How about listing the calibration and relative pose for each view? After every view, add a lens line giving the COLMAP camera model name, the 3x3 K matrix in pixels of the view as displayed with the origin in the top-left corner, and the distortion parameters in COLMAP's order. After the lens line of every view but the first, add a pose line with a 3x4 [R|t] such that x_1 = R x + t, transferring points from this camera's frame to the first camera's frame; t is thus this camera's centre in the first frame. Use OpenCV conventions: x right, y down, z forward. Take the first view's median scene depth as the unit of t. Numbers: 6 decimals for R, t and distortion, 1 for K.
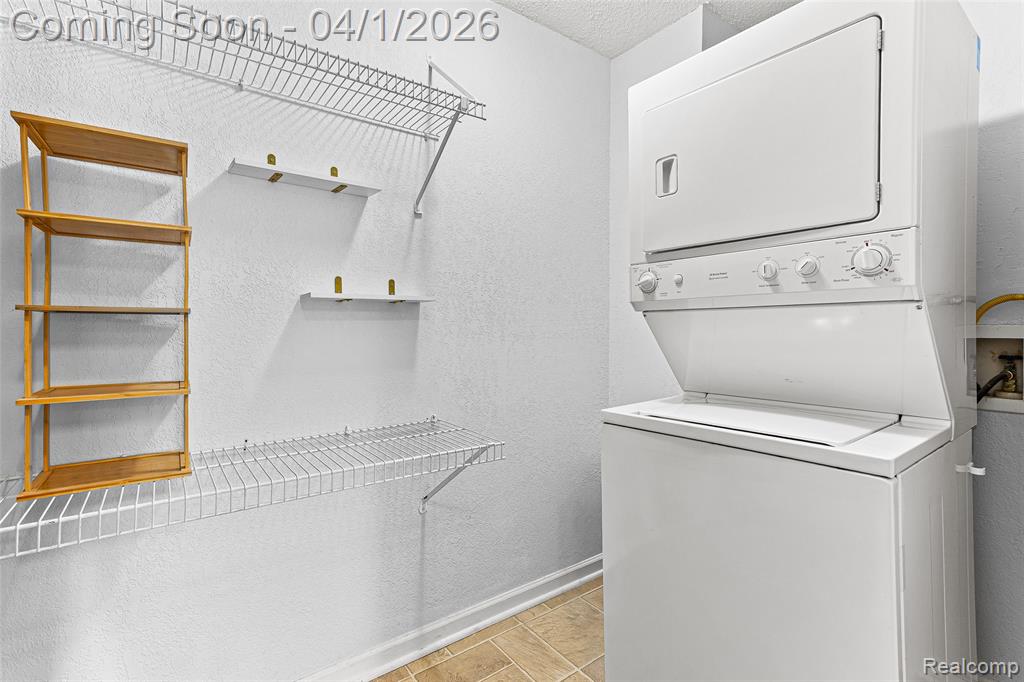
lens RADIAL K [[485.1, 0, 506.8], [0, 485.1, 329.1], [0, 0, 1]] dist [0.028971, 0.000652]
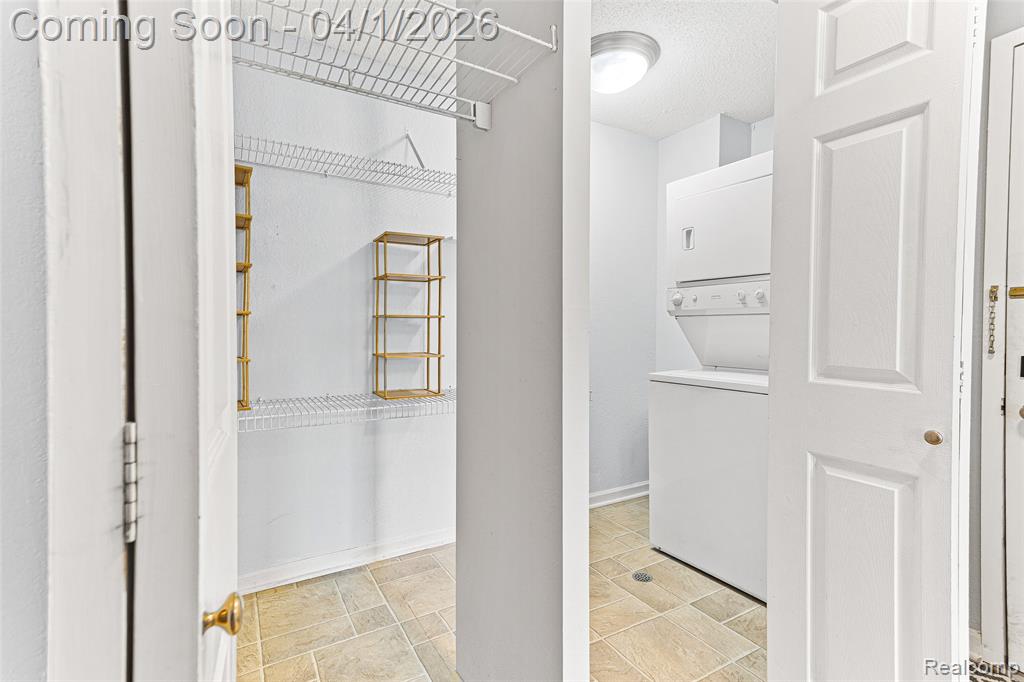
lens RADIAL K [[485.1, 0, 506.8], [0, 485.1, 329.1], [0, 0, 1]] dist [0.028971, 0.000652]
pose [[0.995484, 0.003981, -0.094844, -0.148698], [-0.003367, 0.999972, 0.006628, -0.000235], [0.094868, -0.006279, 0.995470, -0.782367]]
